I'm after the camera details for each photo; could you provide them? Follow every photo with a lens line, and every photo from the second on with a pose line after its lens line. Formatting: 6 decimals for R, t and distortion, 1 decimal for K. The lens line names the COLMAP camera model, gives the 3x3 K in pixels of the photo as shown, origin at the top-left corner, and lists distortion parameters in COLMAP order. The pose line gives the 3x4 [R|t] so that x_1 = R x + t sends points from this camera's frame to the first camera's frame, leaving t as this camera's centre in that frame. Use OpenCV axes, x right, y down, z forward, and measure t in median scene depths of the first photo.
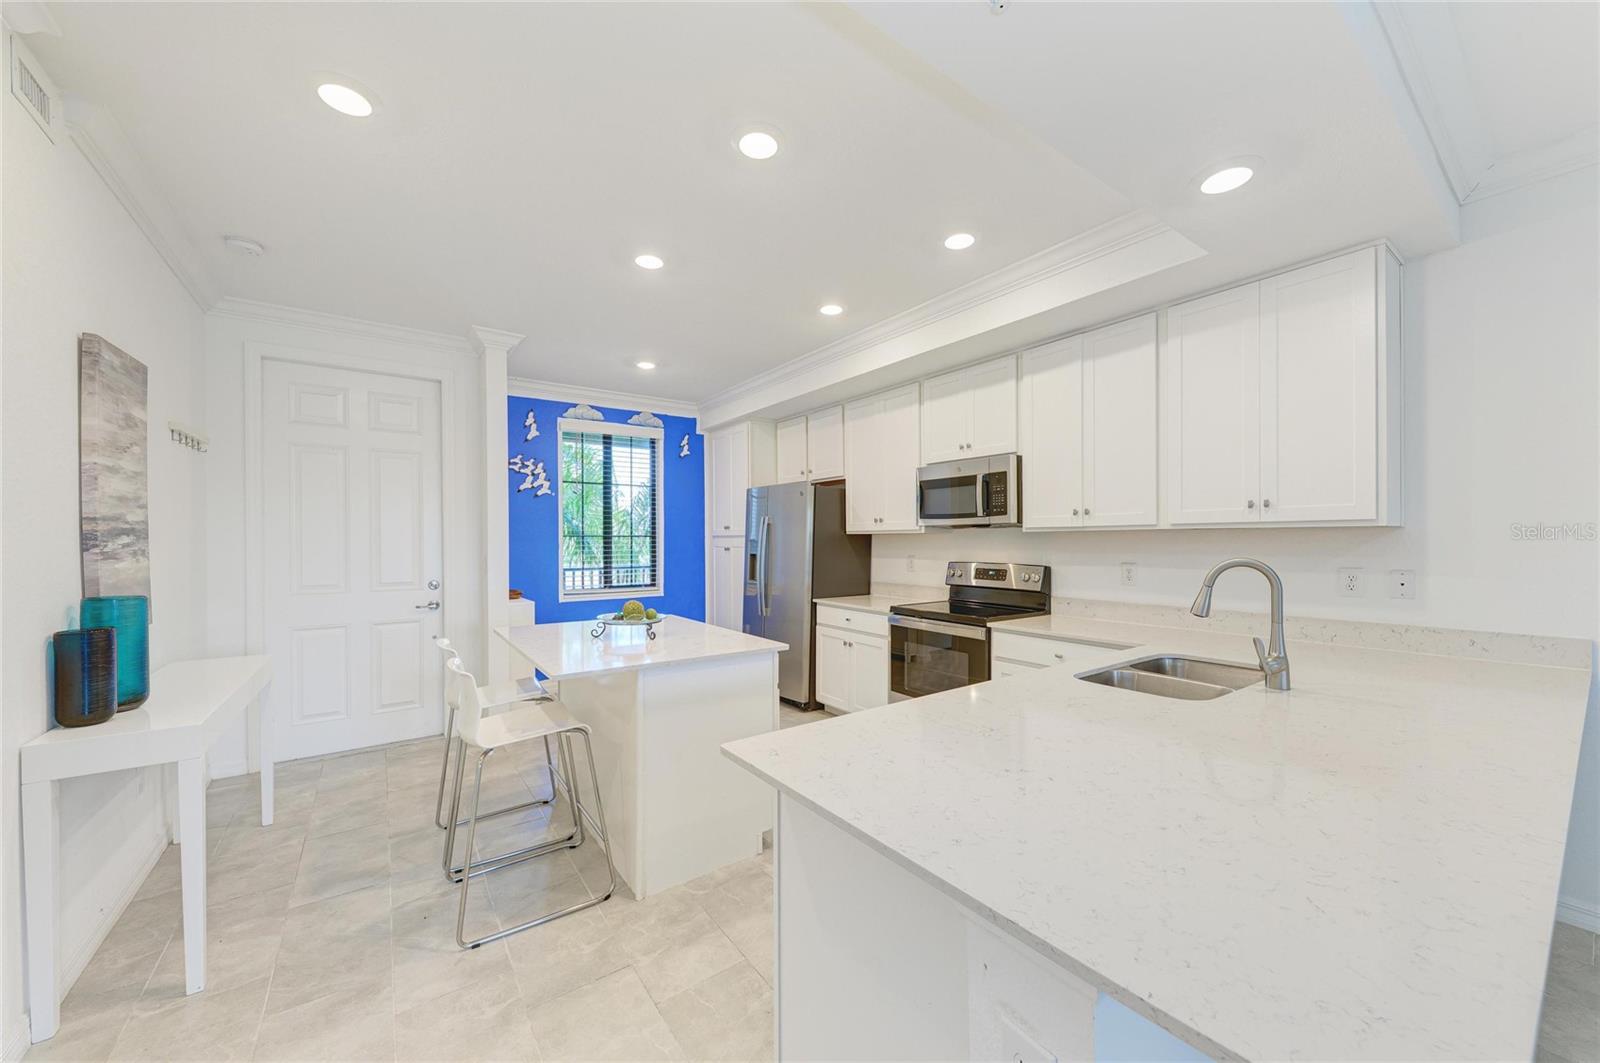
lens RADIAL K [[584.9, 0, 802.6], [0, 584.9, 537.4], [0, 0, 1]] dist [0.009401, -0.002489]
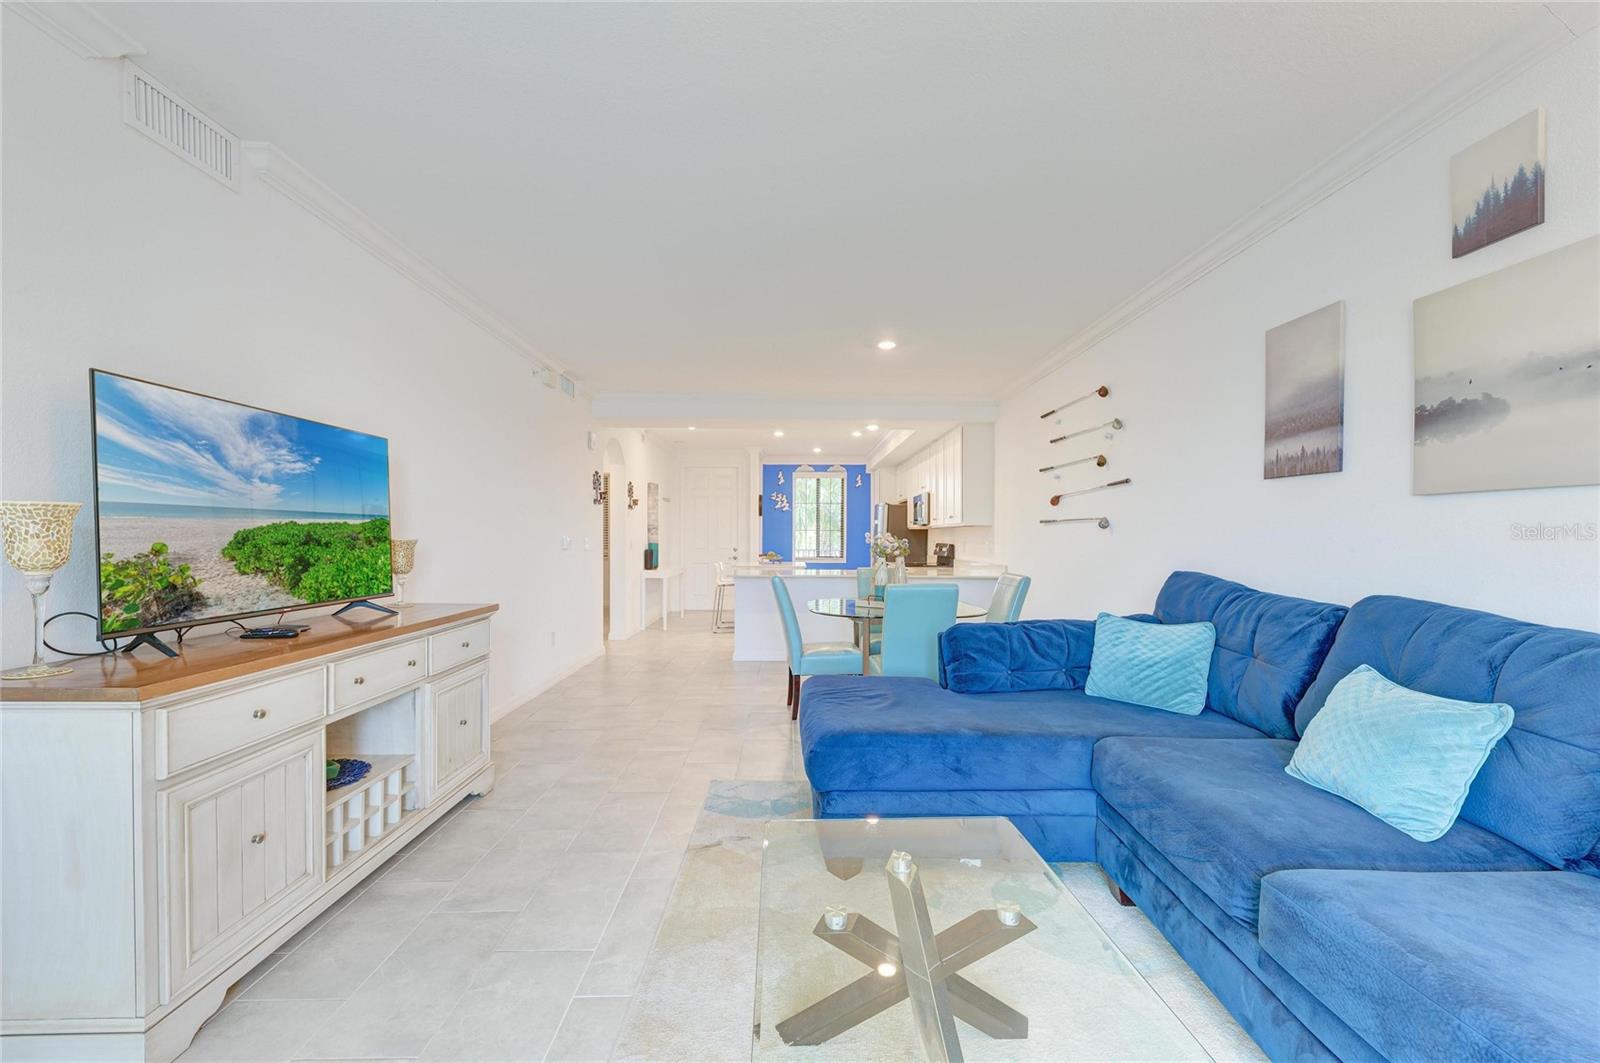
lens RADIAL K [[627.3, 0, 814.1], [0, 627.3, 547.6], [0, 0, 1]] dist [0.015014, -0.004021]
pose [[0.836501, 0.015287, -0.547752, 1.119321], [-0.003684, 0.999745, 0.022276, 0.012155], [0.547953, -0.016616, 0.836344, -1.052994]]
